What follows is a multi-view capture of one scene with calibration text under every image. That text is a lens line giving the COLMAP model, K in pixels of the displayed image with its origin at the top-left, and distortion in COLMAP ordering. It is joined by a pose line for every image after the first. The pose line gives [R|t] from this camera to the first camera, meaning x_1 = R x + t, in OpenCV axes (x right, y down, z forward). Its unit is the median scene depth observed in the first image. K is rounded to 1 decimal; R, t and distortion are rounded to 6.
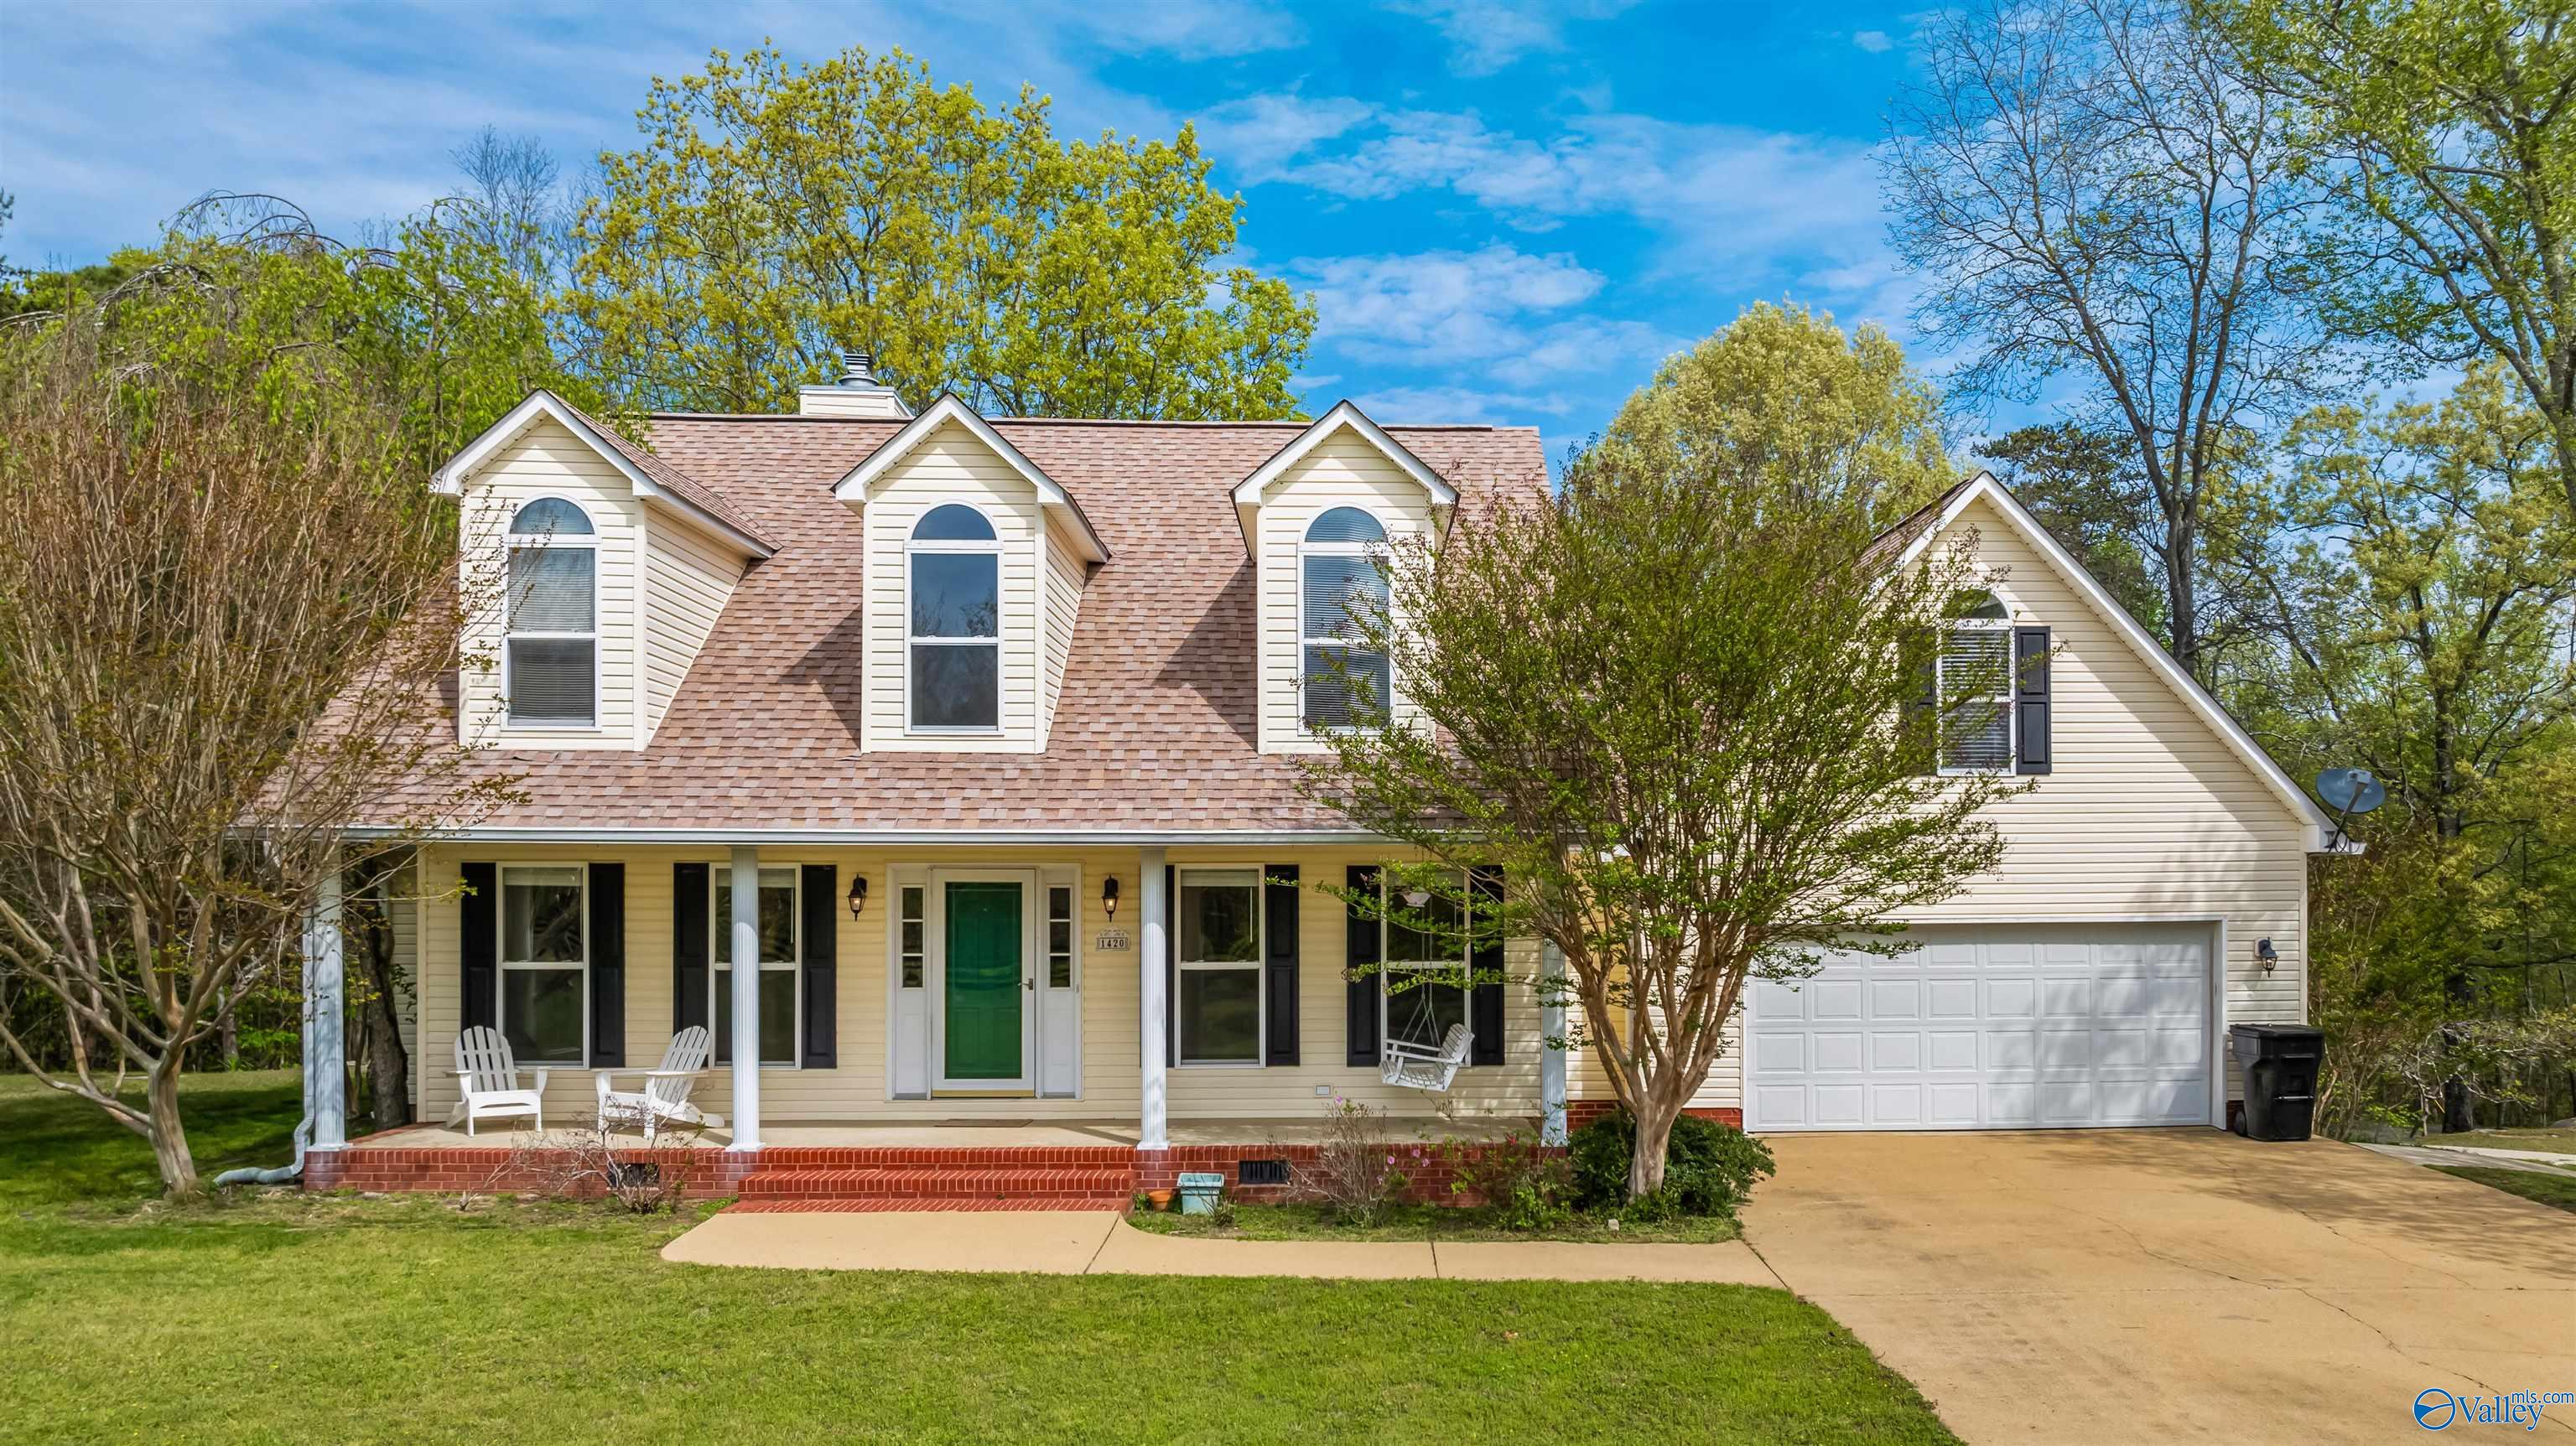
lens RADIAL K [[1902.5, 0, 1416.1], [0, 1902.5, 814.9], [0, 0, 1]] dist [-0.010091, 0.007239]
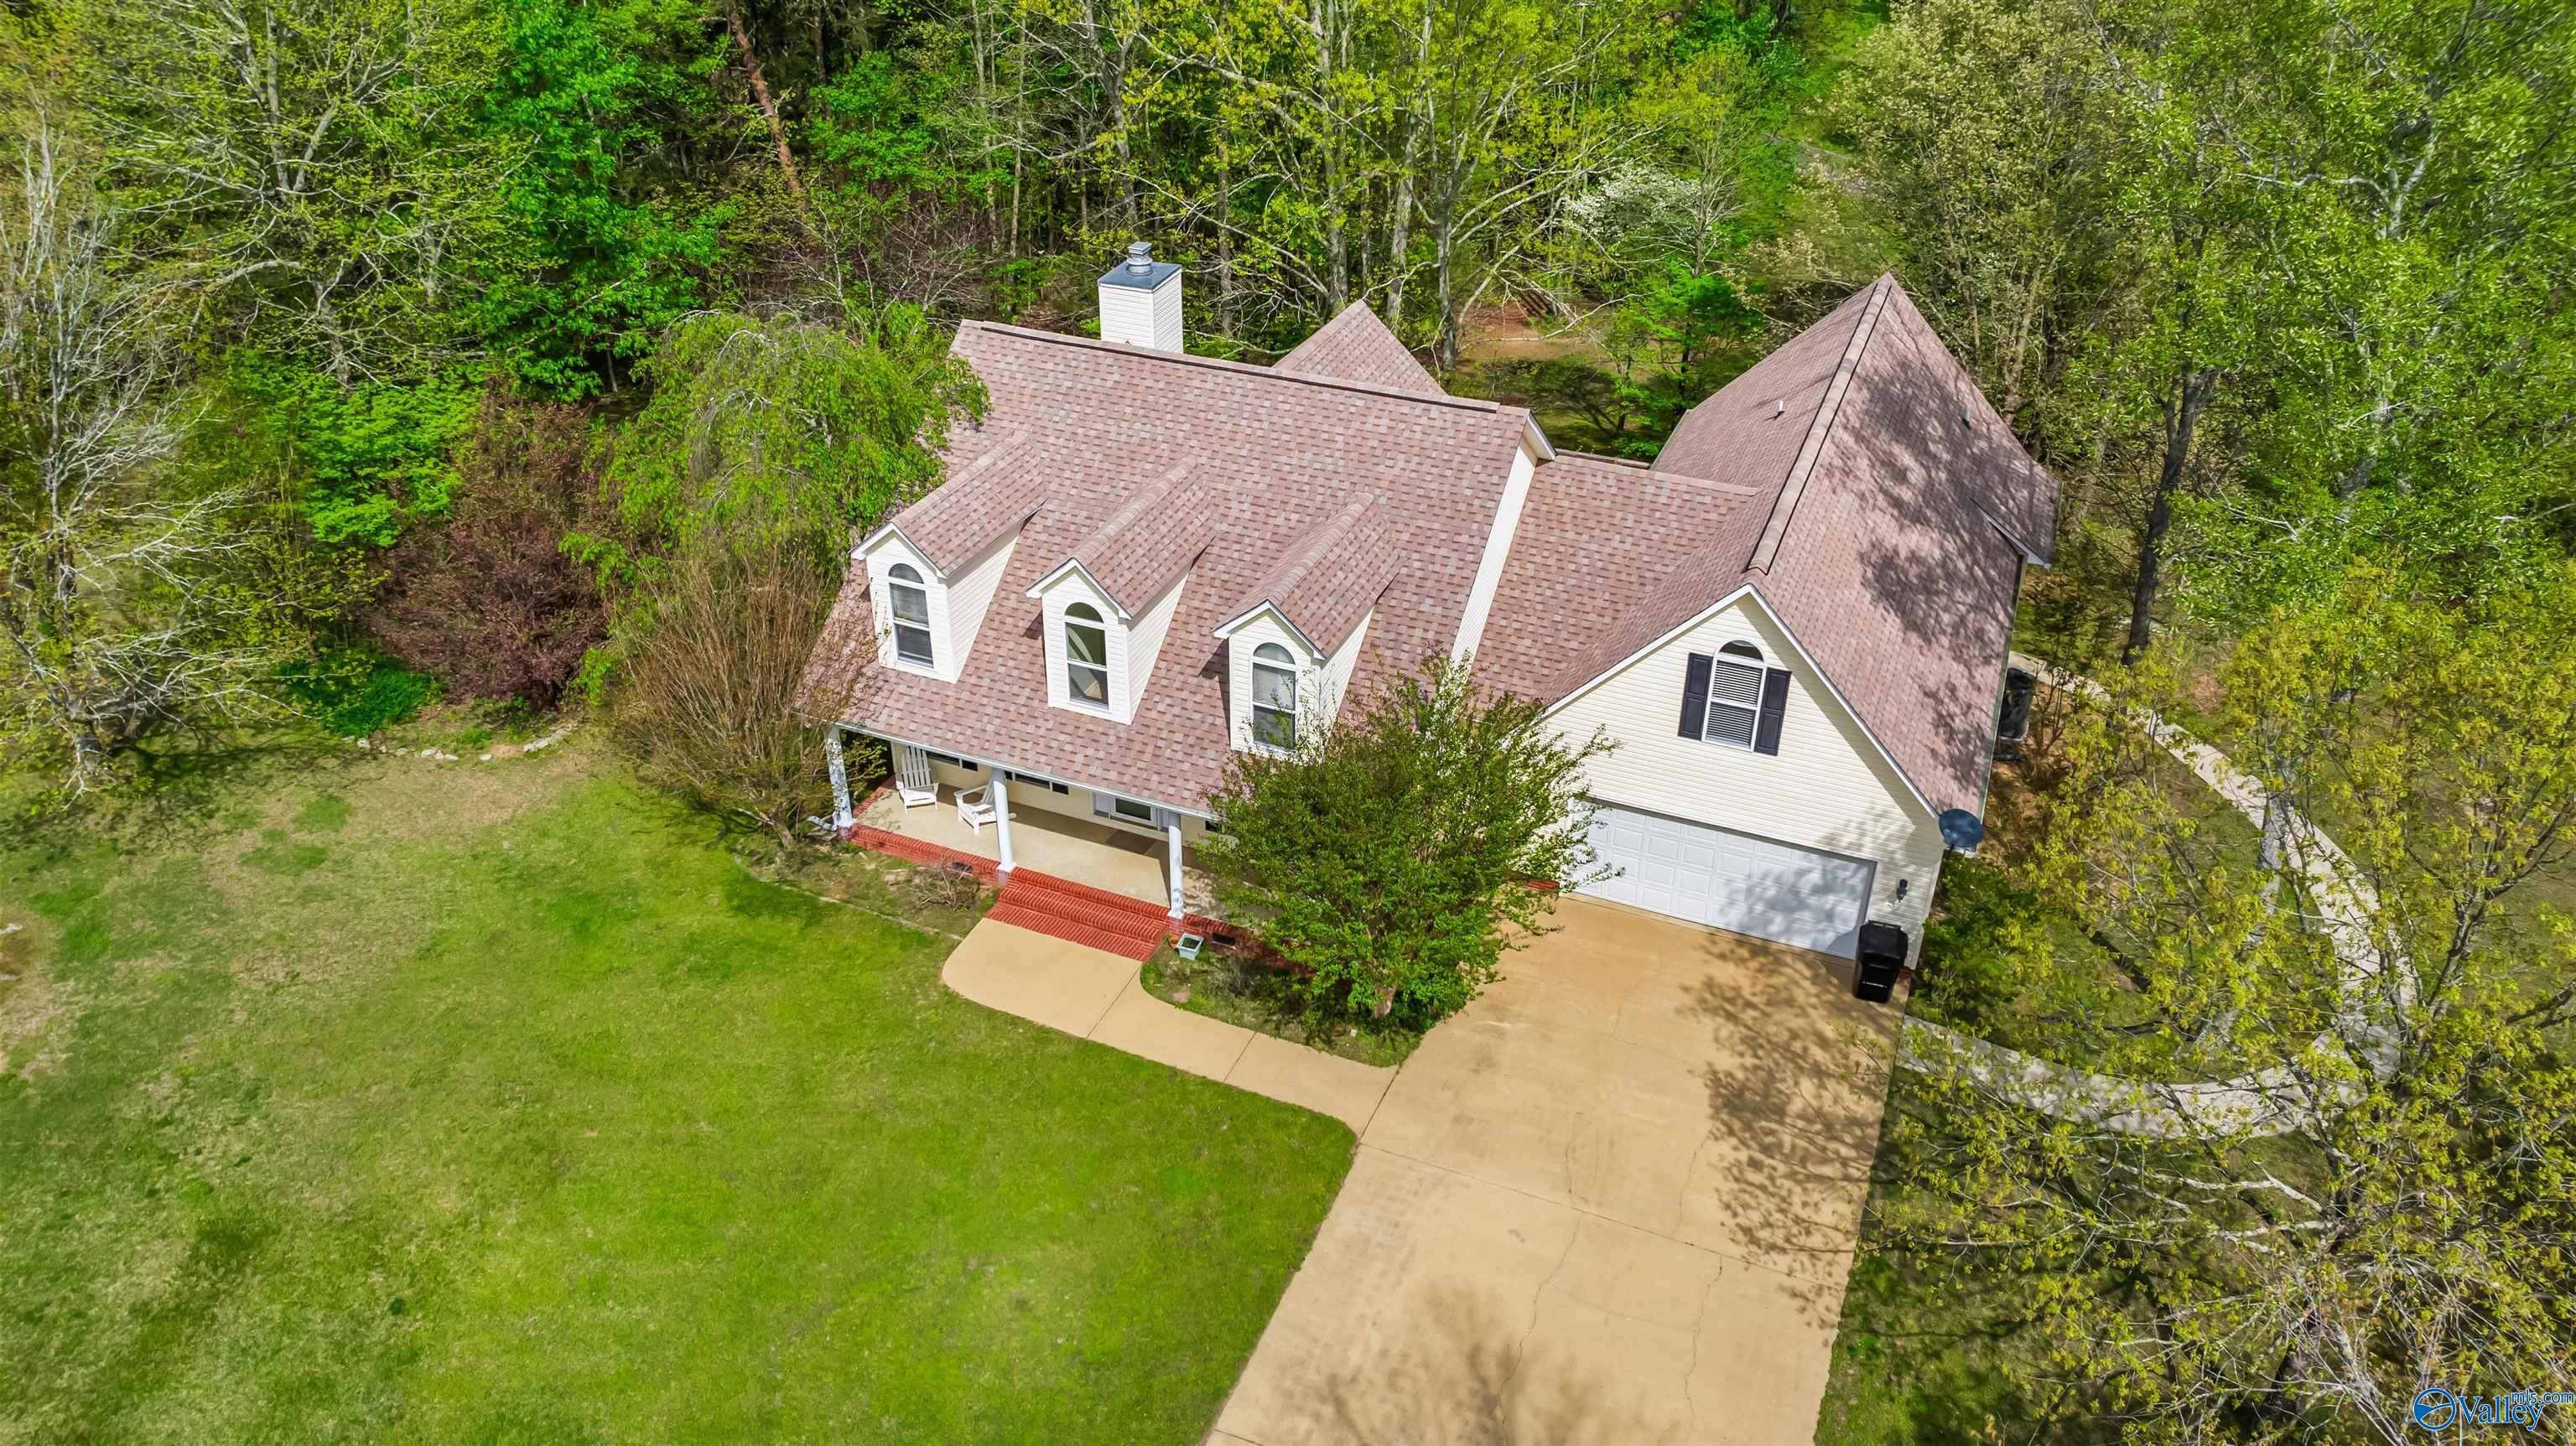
lens RADIAL K [[1902.5, 0, 1280.3], [0, 1902.5, 718.4], [0, 0, 1]] dist [-0.010091, 0.007239]
pose [[0.898532, 0.227685, -0.375232, 0.640538], [0.011179, 0.842774, 0.538151, -1.037837], [0.438765, -0.487741, 0.754715, -0.370539]]
